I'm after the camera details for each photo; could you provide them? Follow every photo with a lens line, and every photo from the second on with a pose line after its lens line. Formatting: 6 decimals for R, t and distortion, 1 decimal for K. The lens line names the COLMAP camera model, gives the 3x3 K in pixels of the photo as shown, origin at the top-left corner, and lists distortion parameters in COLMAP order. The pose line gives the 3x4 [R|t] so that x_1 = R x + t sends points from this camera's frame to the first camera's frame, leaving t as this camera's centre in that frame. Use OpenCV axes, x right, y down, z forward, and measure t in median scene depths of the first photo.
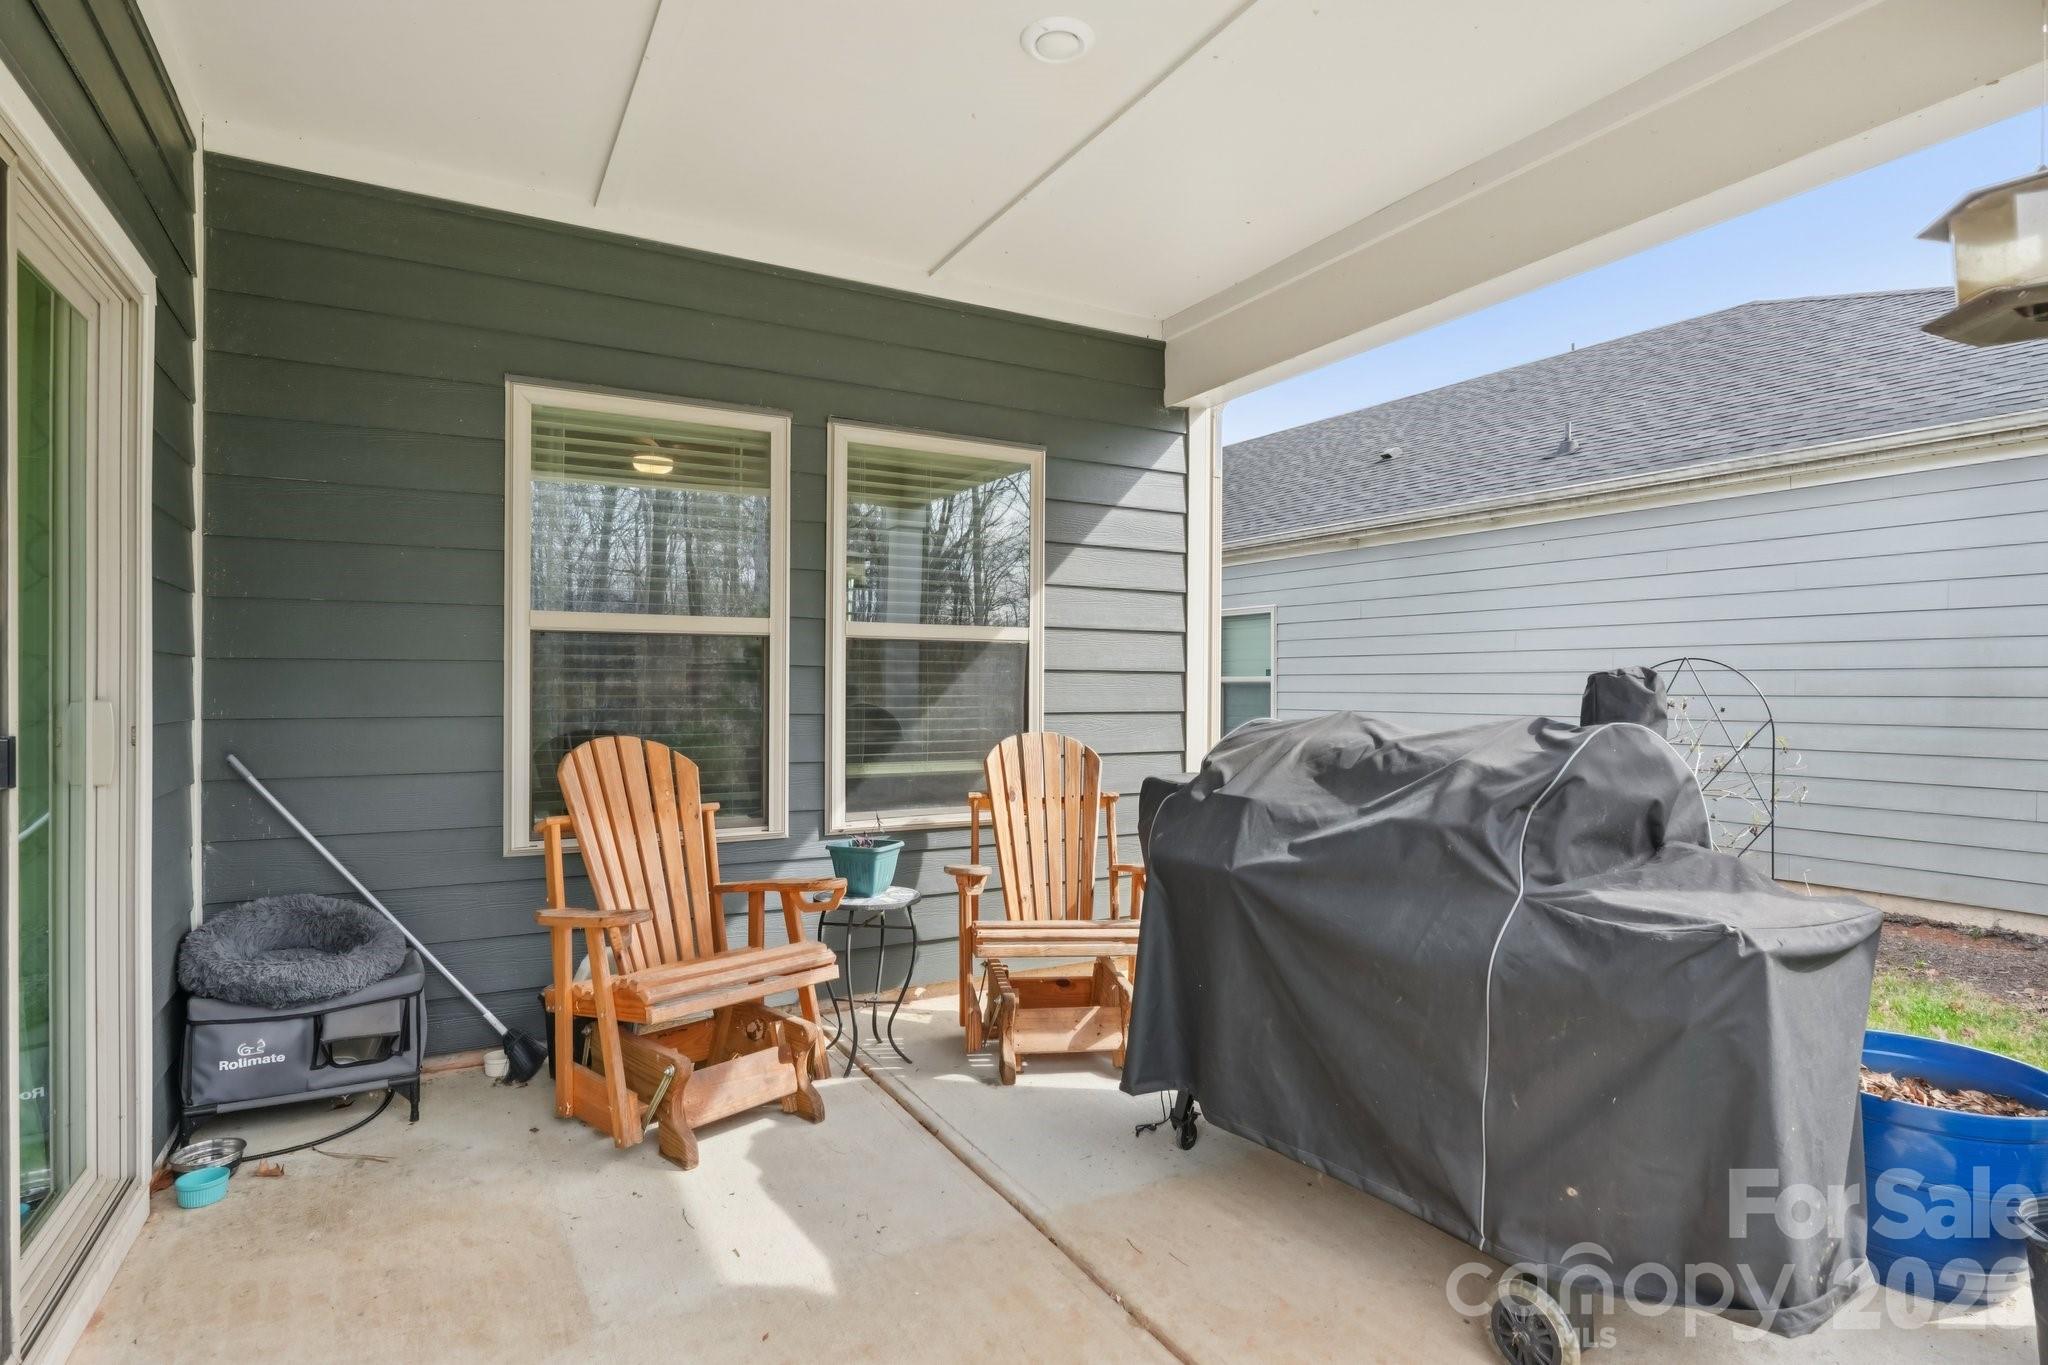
lens RADIAL K [[1073.0, 0, 1031.9], [0, 1073.0, 687.5], [0, 0, 1]] dist [0.013325, 0.000237]
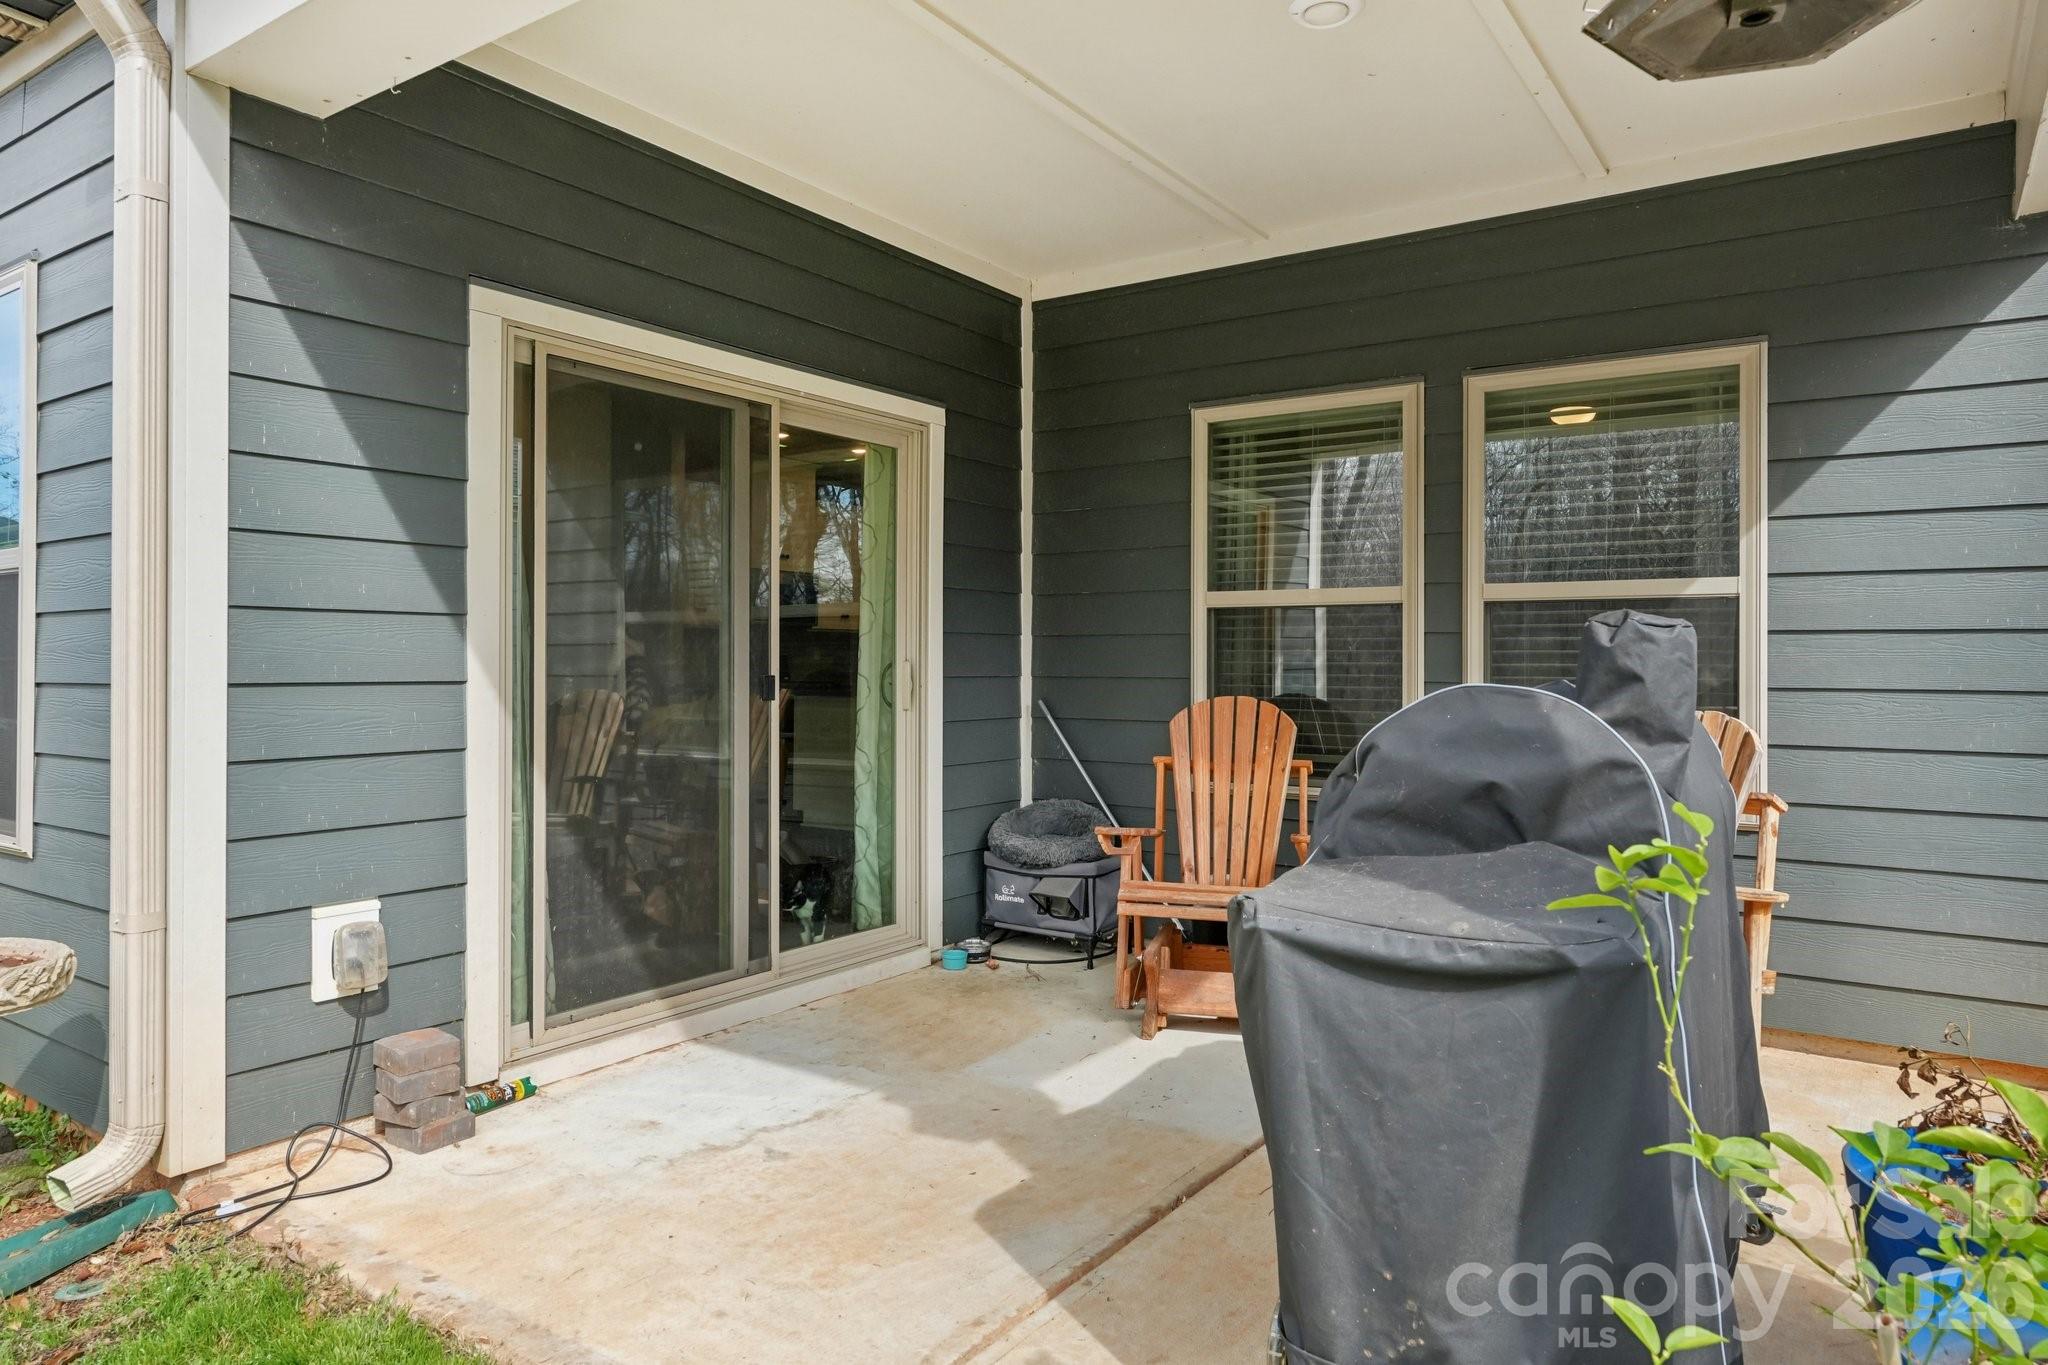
lens RADIAL K [[1296.7, 0, 1027.1], [0, 1296.7, 659.7], [0, 0, 1]] dist [0.001778, 0.000984]
pose [[0.444825, -0.002521, -0.895614, 0.758003], [-0.002291, 0.999990, -0.003953, 0.011273], [0.895615, 0.003811, 0.444815, 0.163341]]
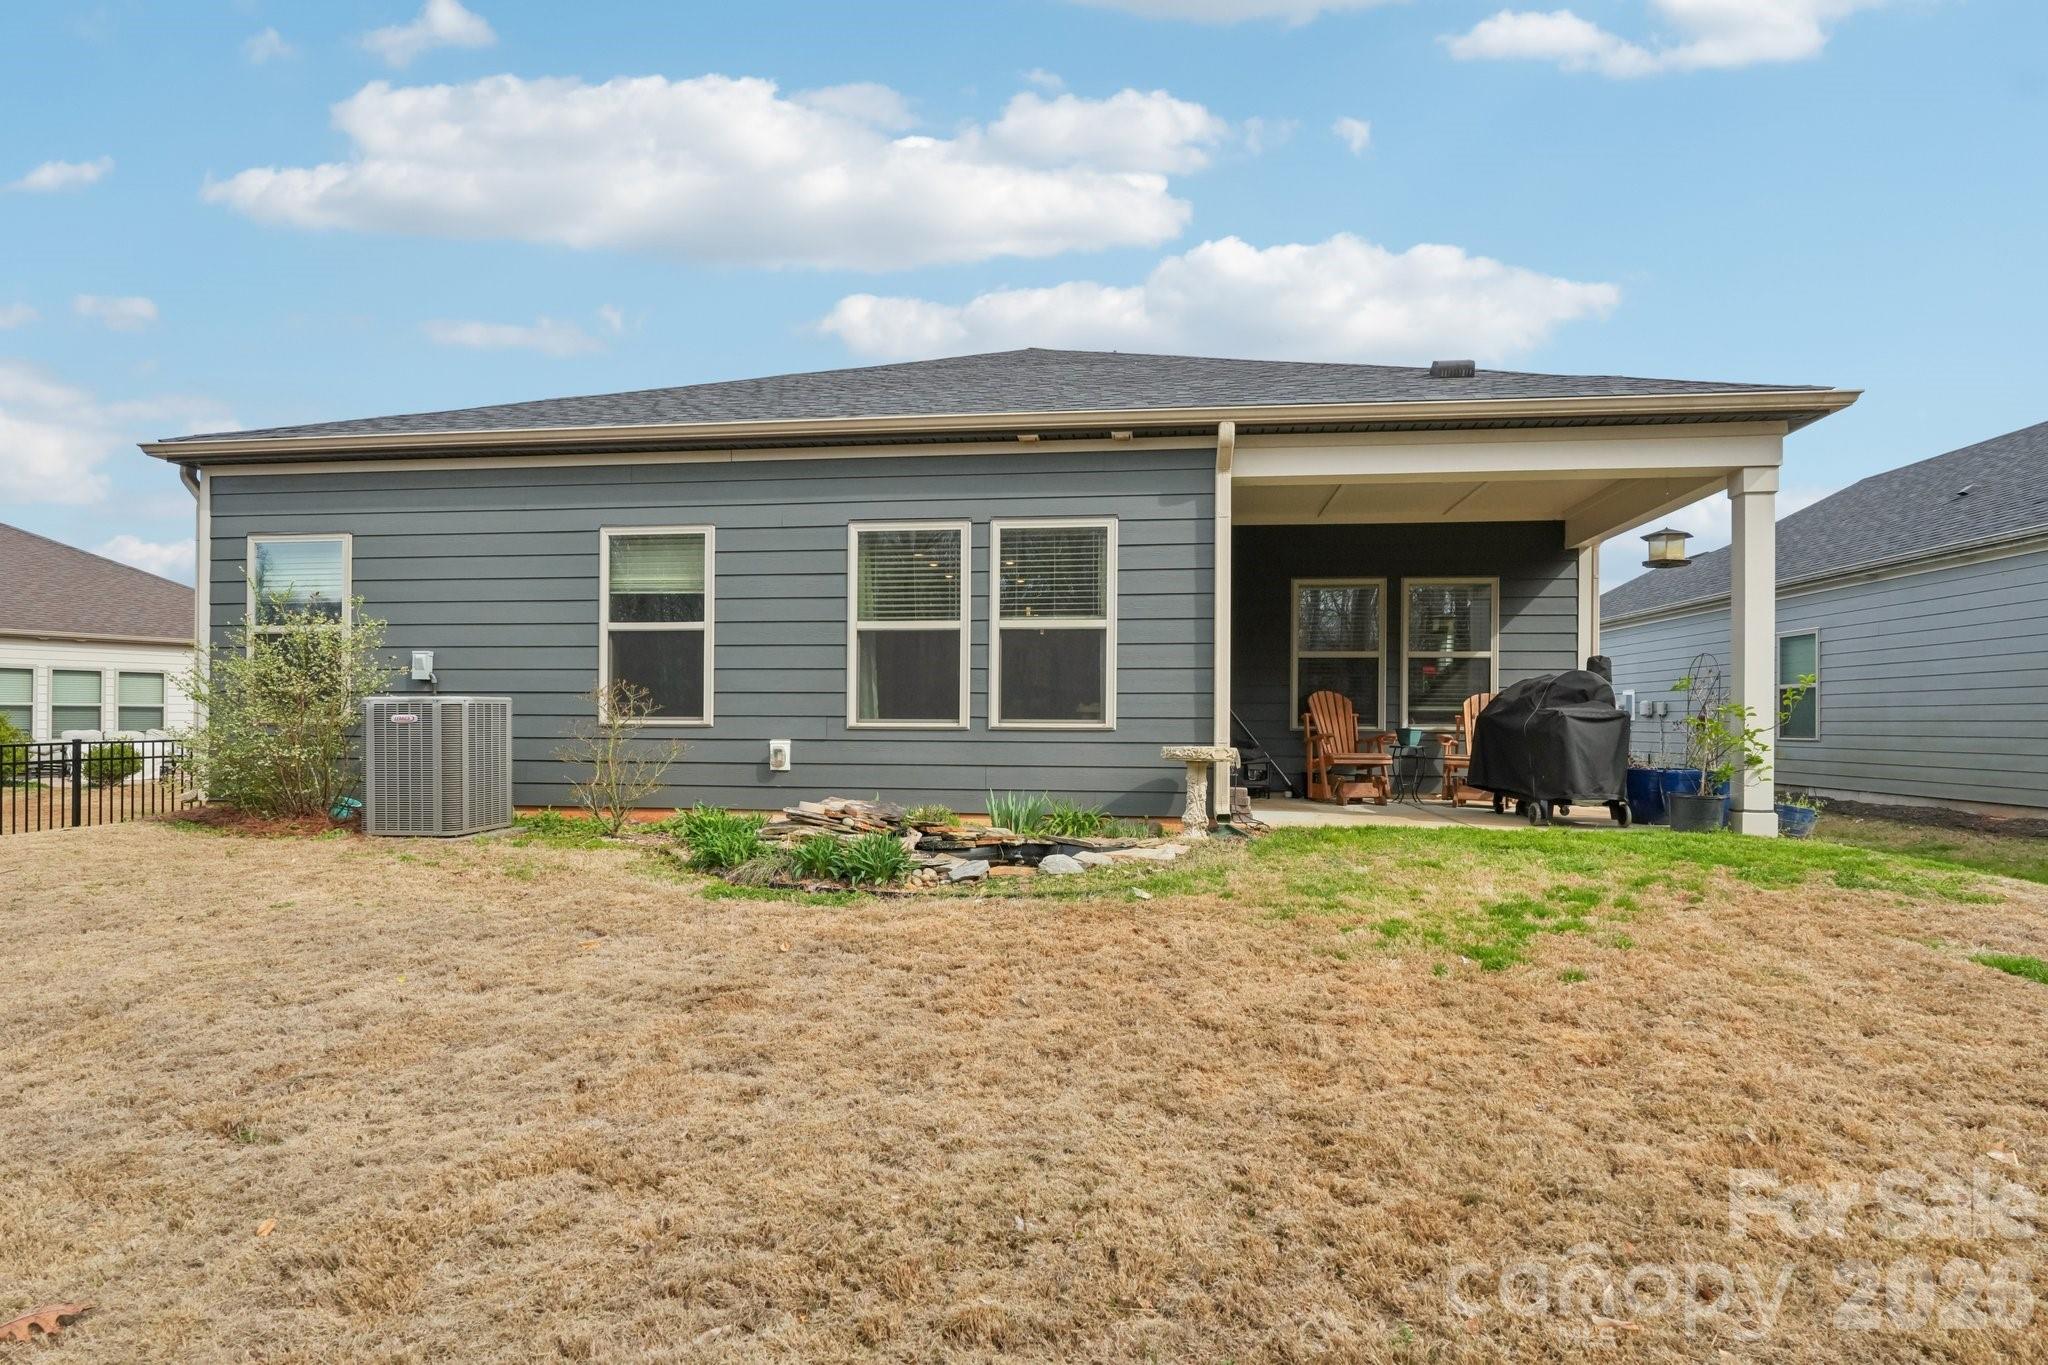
lens RADIAL K [[1073.0, 0, 1028.9], [0, 1073.0, 717.3], [0, 0, 1]] dist [0.013325, 0.000237]
pose [[0.803827, -0.002318, -0.594859, 0.752594], [-0.003852, 0.999951, -0.009101, 0.148849], [0.594851, 0.009607, 0.803779, -1.950983]]
